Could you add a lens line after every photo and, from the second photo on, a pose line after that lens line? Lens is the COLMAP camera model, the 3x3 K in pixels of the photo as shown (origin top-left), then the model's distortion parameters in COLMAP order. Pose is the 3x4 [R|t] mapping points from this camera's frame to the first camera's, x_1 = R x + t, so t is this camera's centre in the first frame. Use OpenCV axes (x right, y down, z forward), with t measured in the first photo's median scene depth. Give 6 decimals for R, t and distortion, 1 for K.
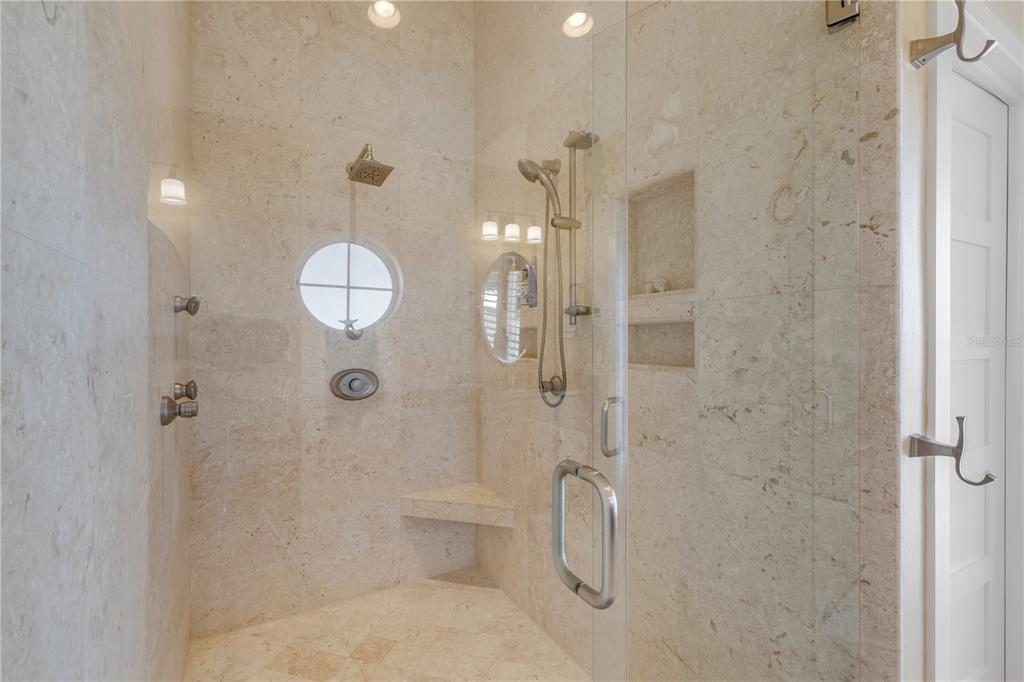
lens RADIAL K [[464.5, 0, 511.1], [0, 464.5, 338.2], [0, 0, 1]] dist [0.009671, -0.000603]
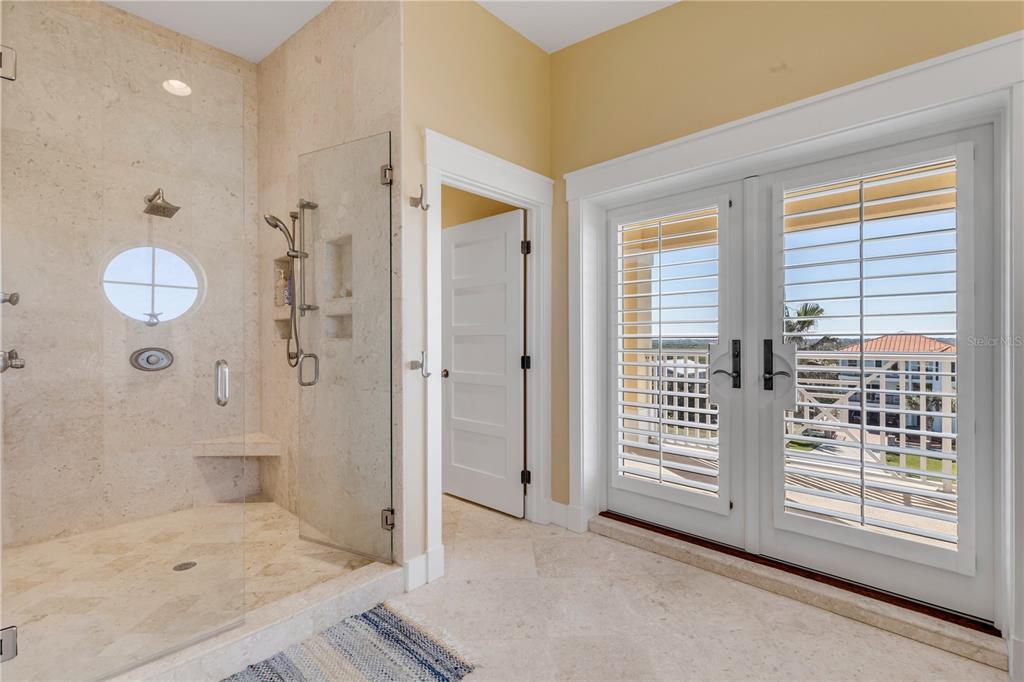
lens RADIAL K [[464.5, 0, 510.3], [0, 464.5, 339.0], [0, 0, 1]] dist [0.009671, -0.000603]
pose [[0.958974, -0.000841, 0.283494, 0.291513], [0.000568, 0.999999, 0.001047, 0.040955], [-0.283495, -0.000843, 0.958973, -0.627675]]
